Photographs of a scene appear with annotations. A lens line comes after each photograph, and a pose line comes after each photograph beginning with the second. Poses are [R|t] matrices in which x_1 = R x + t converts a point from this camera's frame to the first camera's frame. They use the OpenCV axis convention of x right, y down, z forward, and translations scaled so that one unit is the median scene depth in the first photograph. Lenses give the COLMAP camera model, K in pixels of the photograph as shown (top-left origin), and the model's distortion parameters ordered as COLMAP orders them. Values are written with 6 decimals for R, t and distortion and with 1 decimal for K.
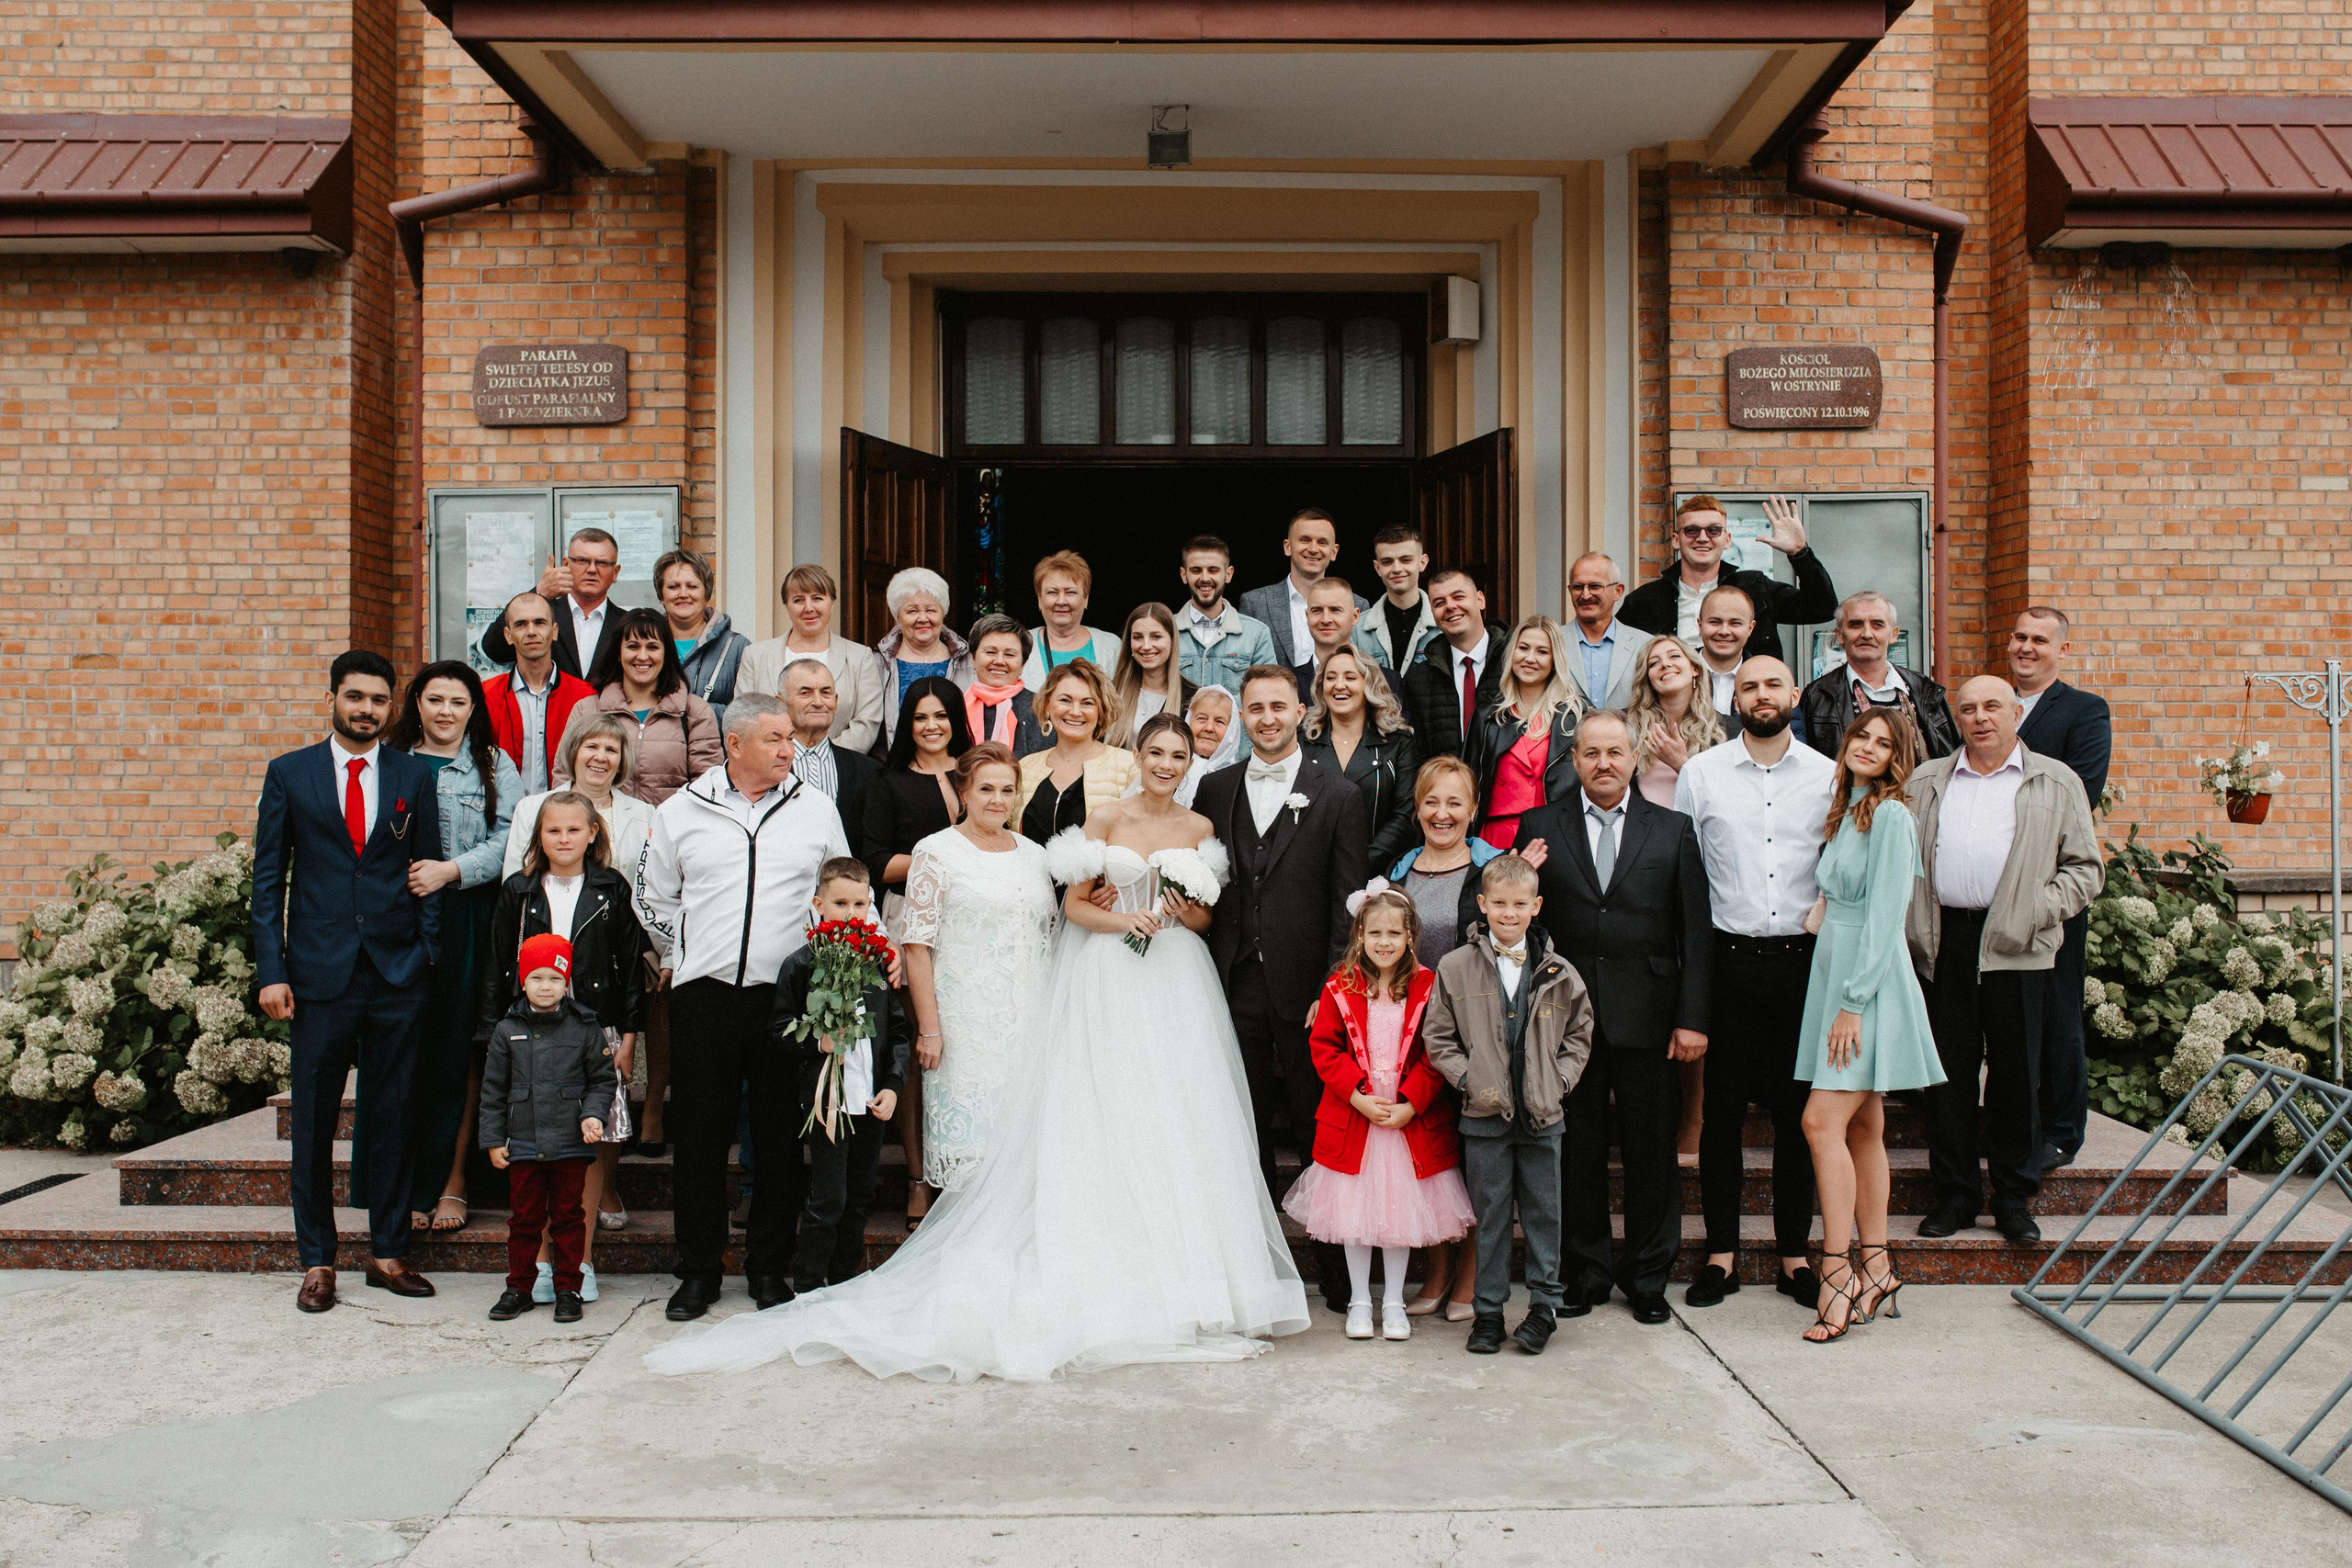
lens RADIAL K [[2379.8, 0, 1176.0], [0, 2379.8, 784.0], [0, 0, 1]] dist [-0.046896, 0.013153]
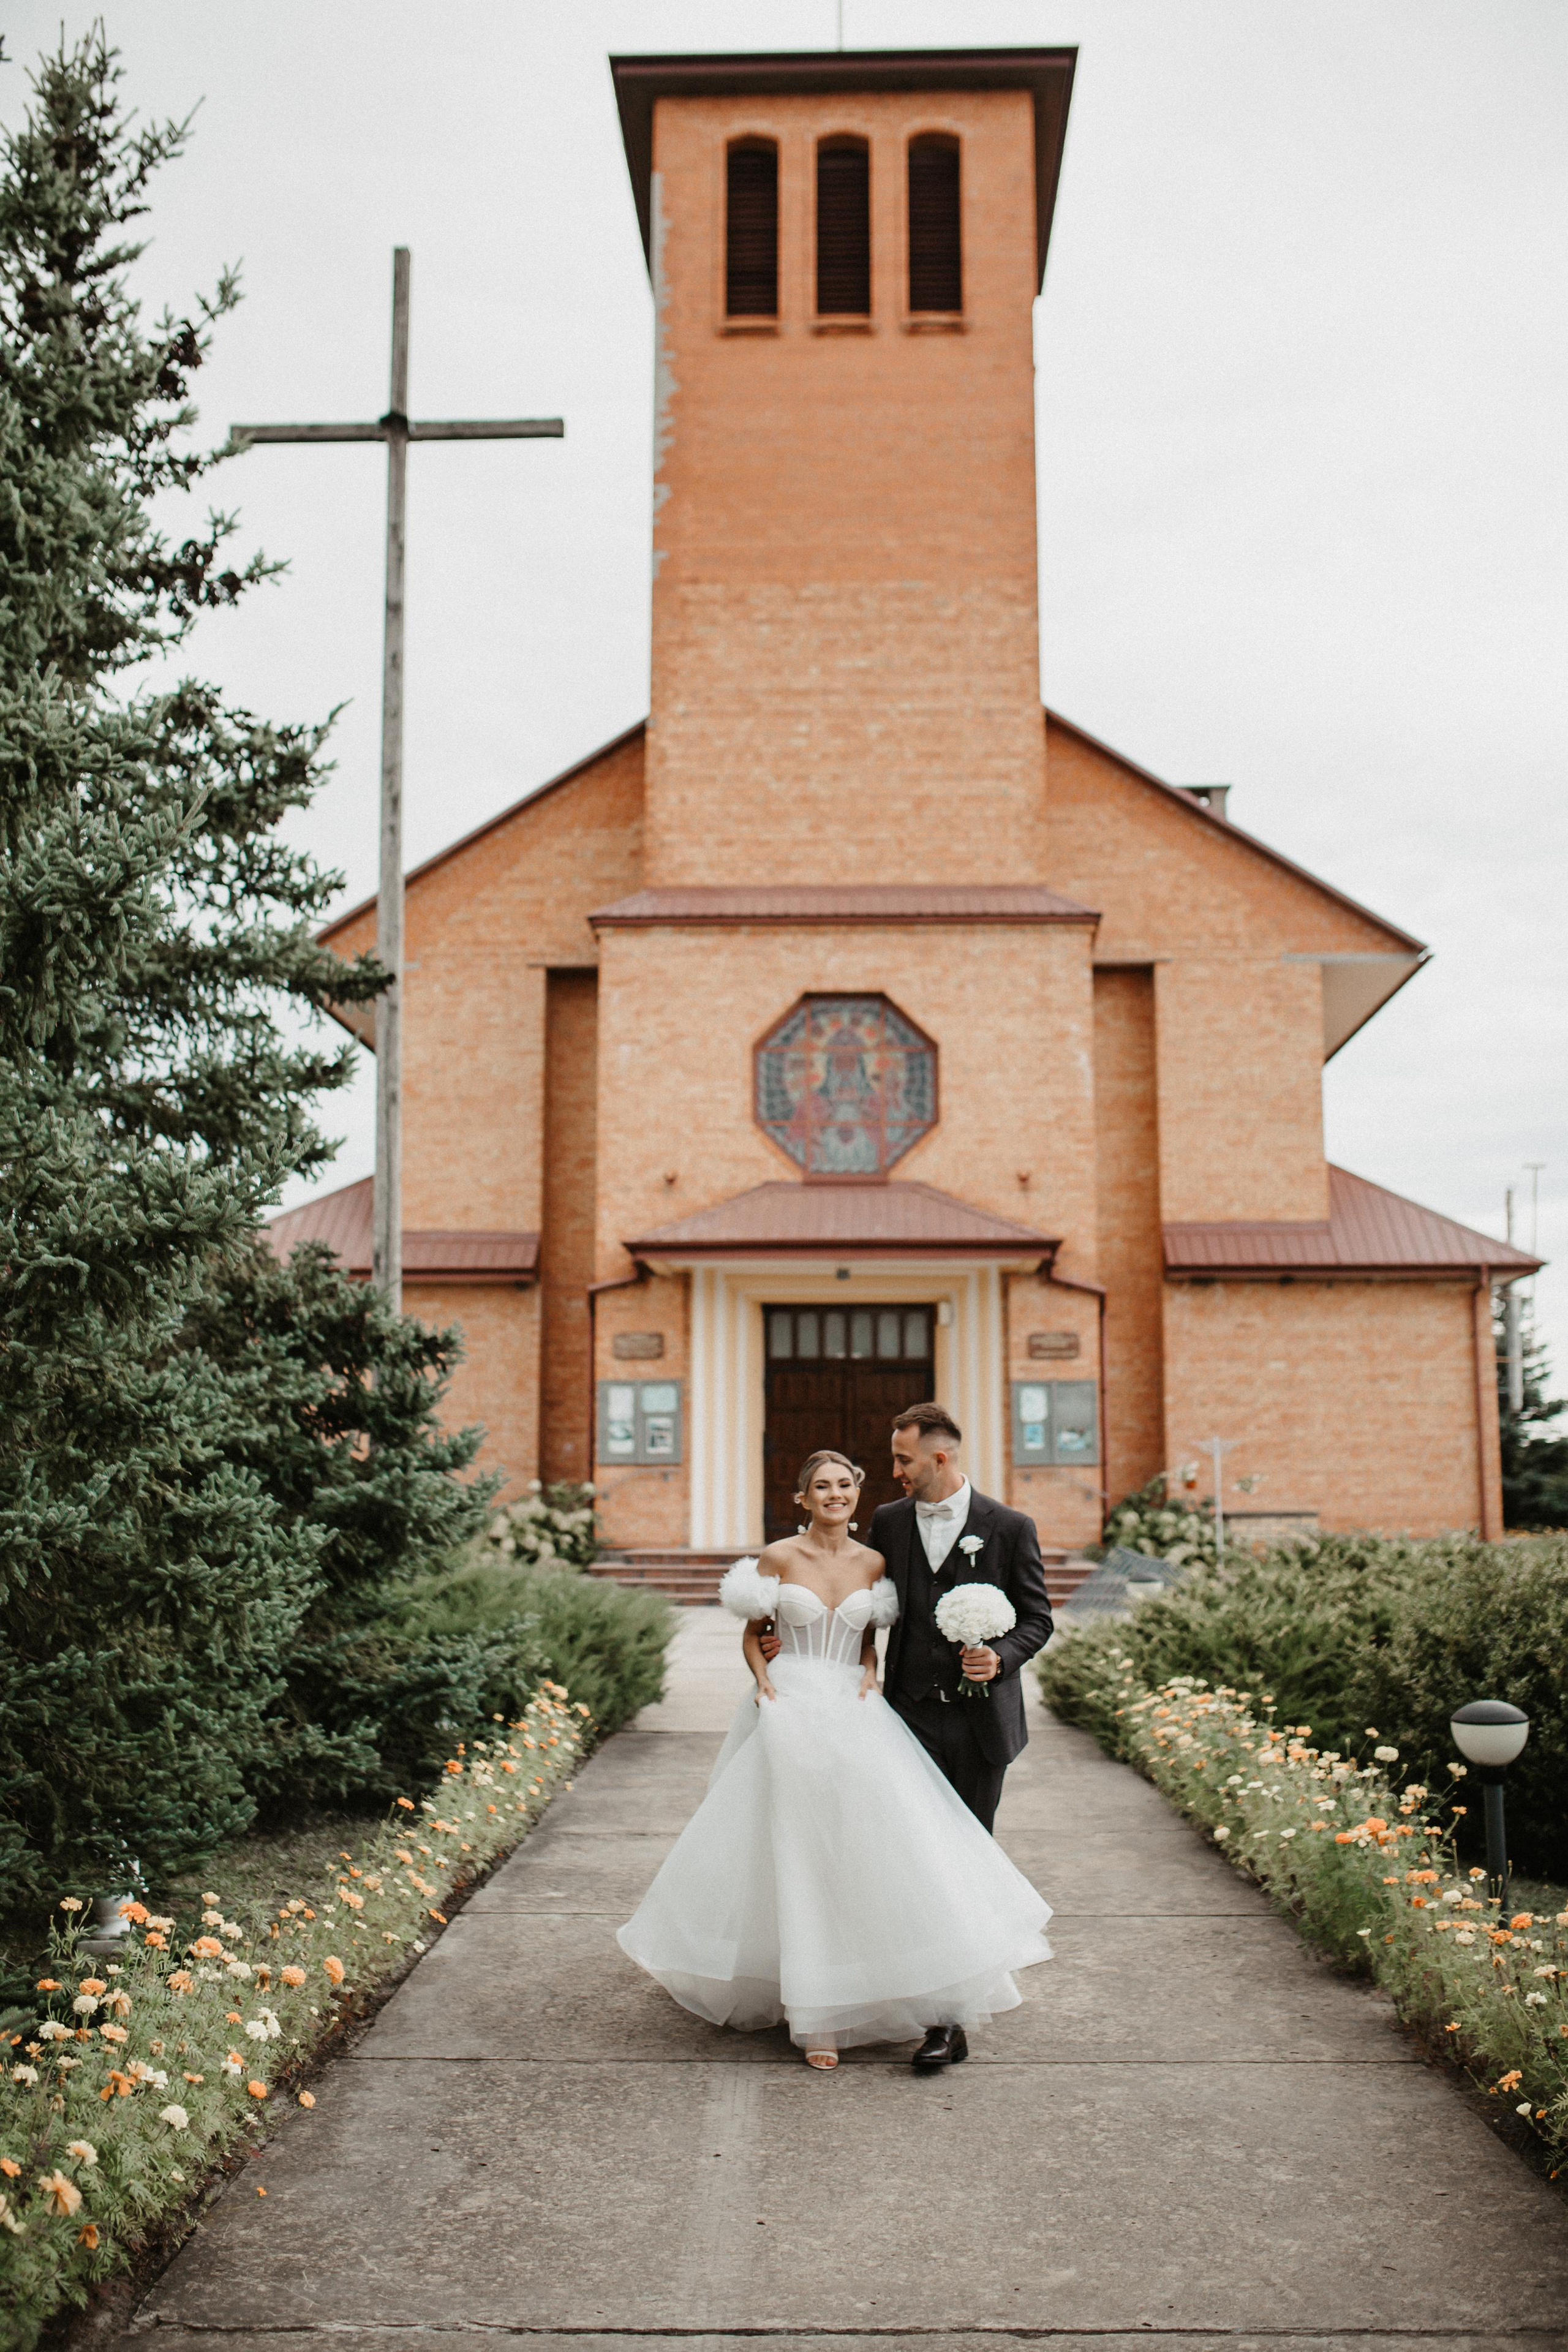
lens RADIAL K [[2380.1, 0, 784.0], [0, 2380.1, 1176.0], [0, 0, 1]] dist [-0.046896, 0.013153]
pose [[0.999471, -0.006009, -0.031948, 0.017112], [0.001457, 0.990060, -0.140636, 0.039333], [0.032476, 0.140515, 0.989546, -1.791584]]
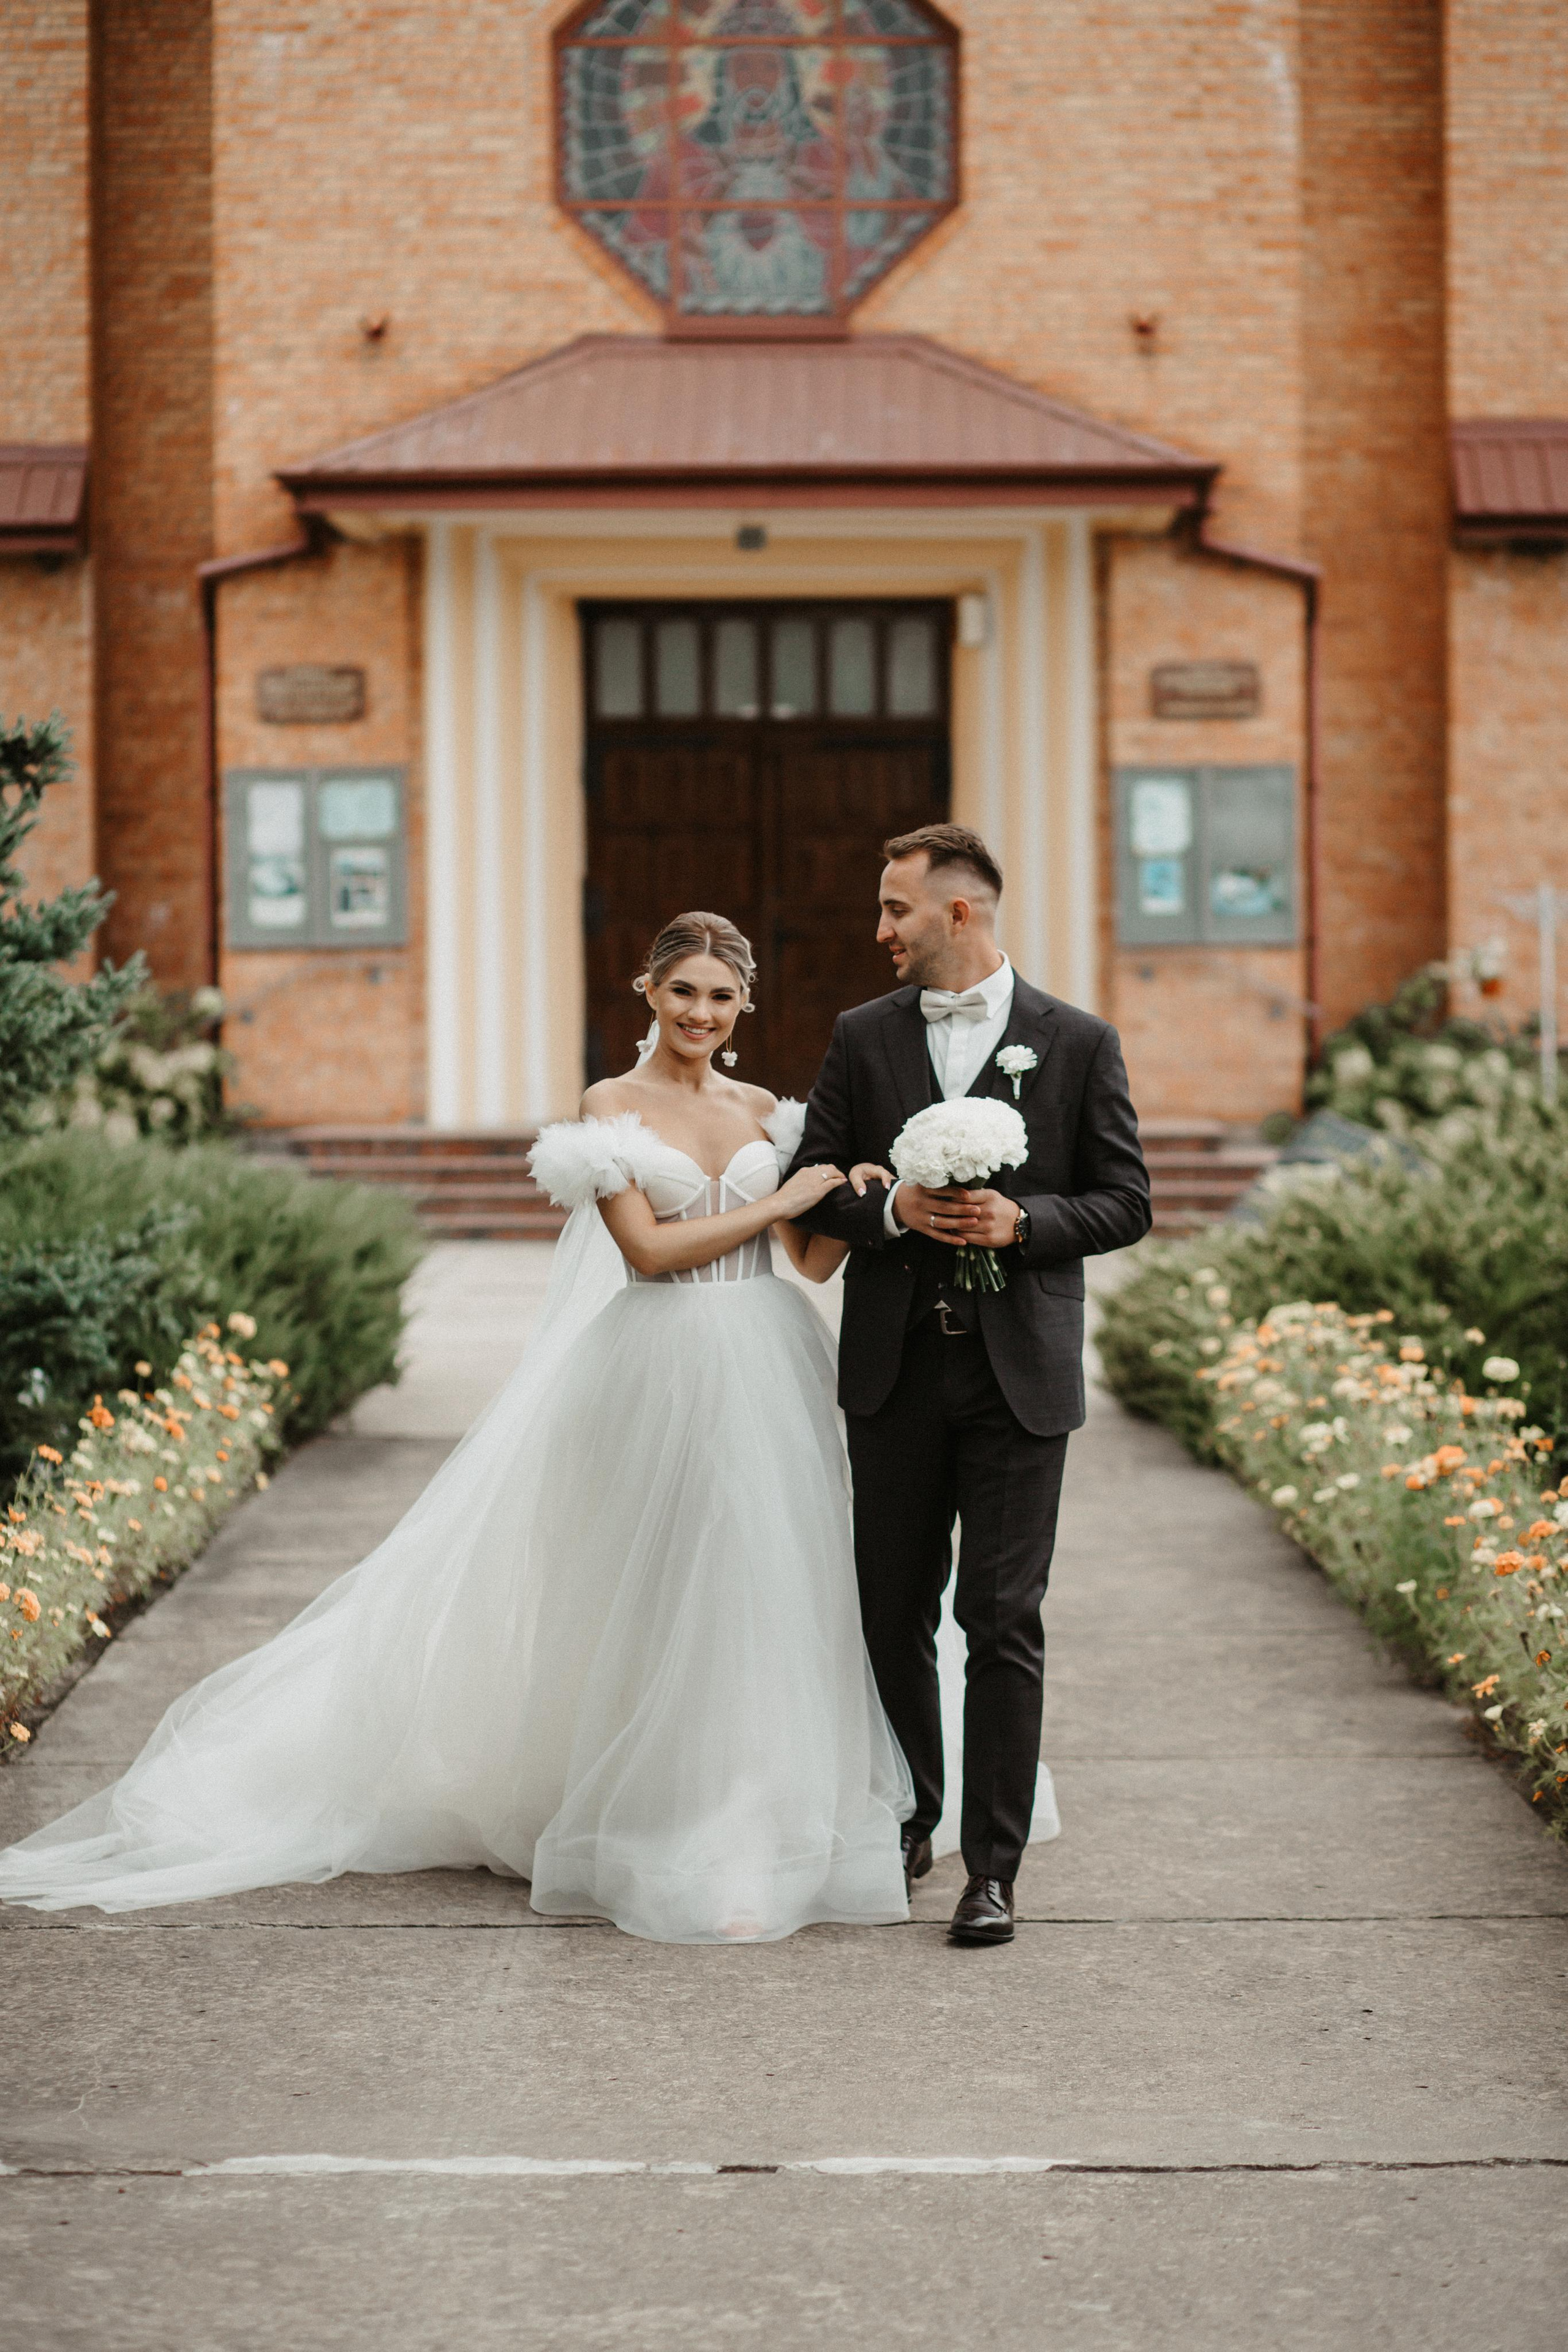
lens RADIAL K [[5992.1, 0, 784.0], [0, 5992.1, 1176.0], [0, 0, 1]] dist [-0.043304, -1.209551]
pose [[0.999946, -0.006739, -0.007899, 0.036334], [0.006880, 0.999815, 0.017979, 0.048251], [0.007776, -0.018032, 0.999807, -2.242854]]
